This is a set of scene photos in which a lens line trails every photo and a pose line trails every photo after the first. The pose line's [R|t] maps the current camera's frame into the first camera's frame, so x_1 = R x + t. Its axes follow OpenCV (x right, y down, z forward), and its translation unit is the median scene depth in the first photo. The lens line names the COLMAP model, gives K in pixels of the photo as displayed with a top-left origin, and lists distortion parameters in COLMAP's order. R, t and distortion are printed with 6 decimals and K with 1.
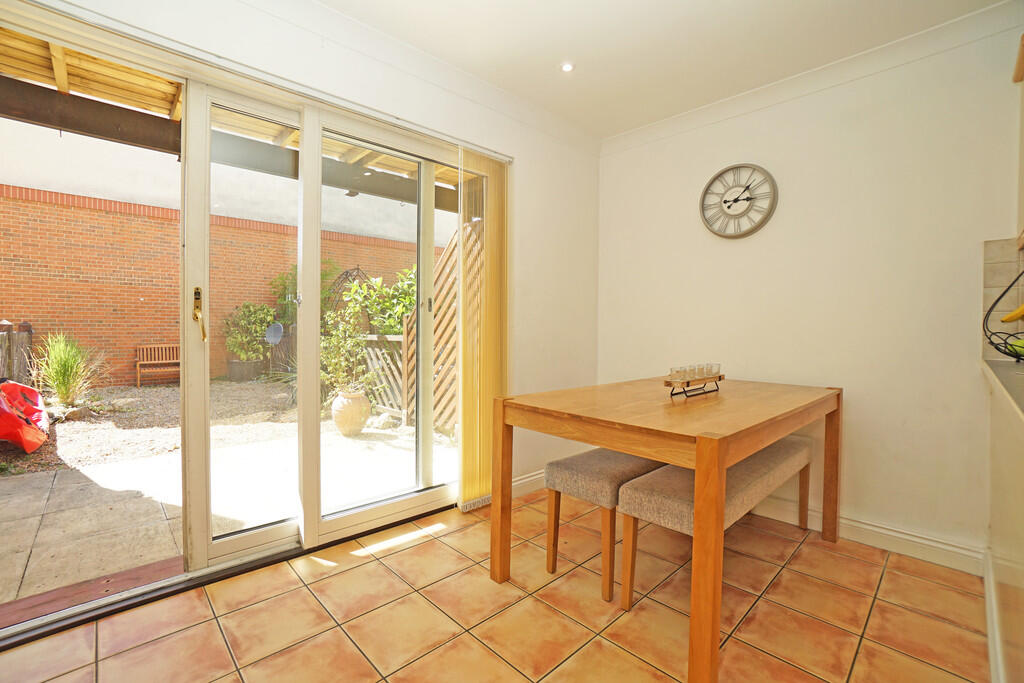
lens RADIAL K [[451.2, 0, 512.0], [0, 451.2, 341.5], [0, 0, 1]] dist [-0.062554, 0.020677]
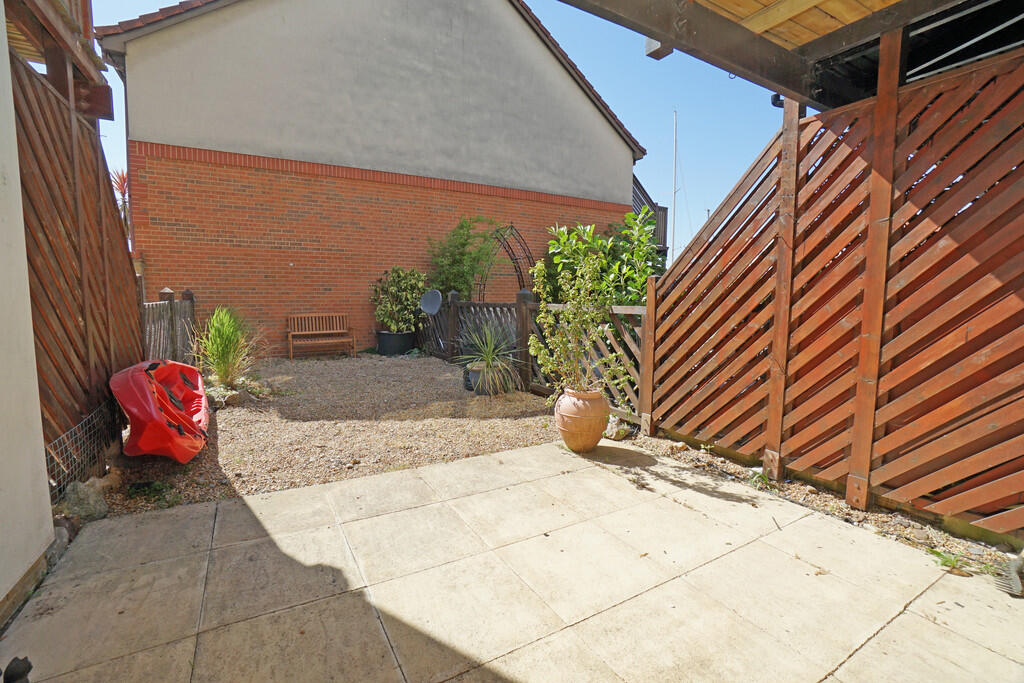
lens RADIAL K [[451.2, 0, 512.0], [0, 451.2, 341.5], [0, 0, 1]] dist [-0.062554, 0.020677]
pose [[0.974464, 0.021853, -0.223476, -0.278985], [-0.005691, 0.997337, 0.072712, -0.008191], [0.224470, -0.069583, 0.971993, 0.277080]]
